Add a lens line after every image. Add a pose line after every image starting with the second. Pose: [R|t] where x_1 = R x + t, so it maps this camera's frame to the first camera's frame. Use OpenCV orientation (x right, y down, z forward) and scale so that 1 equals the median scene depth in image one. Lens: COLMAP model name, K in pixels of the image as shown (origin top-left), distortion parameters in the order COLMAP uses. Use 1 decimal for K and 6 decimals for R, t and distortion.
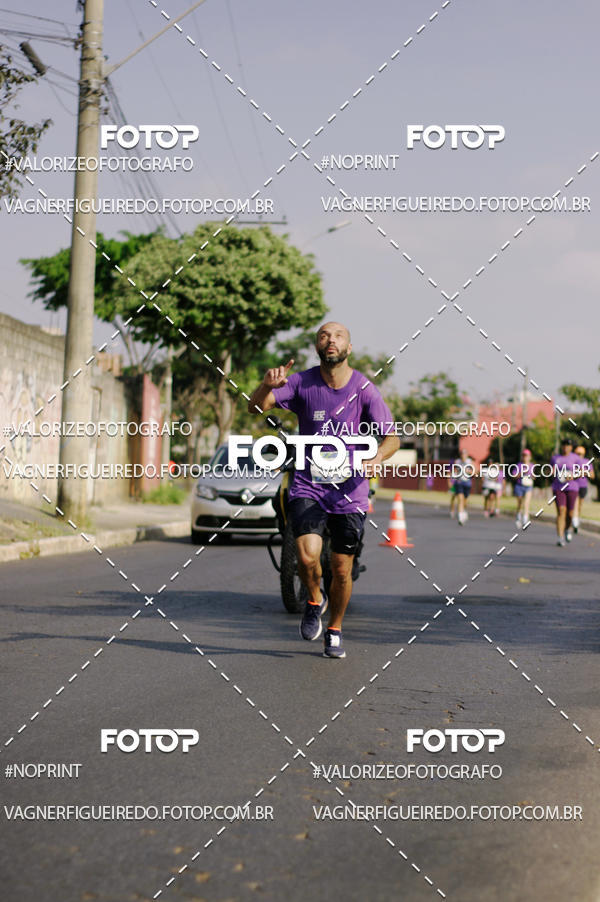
lens RADIAL K [[2397.1, 0, 315.0], [0, 2397.1, 438.9], [0, 0, 1]] dist [-0.011683, -0.091571]
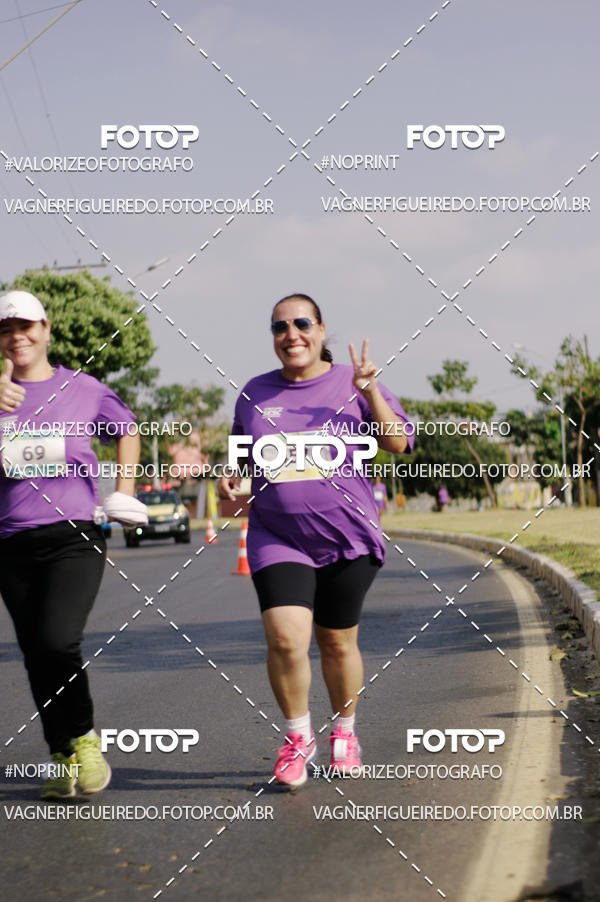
lens RADIAL K [[2437.3, 0, 358.7], [0, 2437.3, 452.9], [0, 0, 1]] dist [-0.099758, 0.471038]
pose [[0.992168, -0.087862, 0.088789, -0.017855], [0.088271, 0.996096, -0.000677, -0.004694], [-0.088383, 0.008509, 0.996050, -0.107593]]
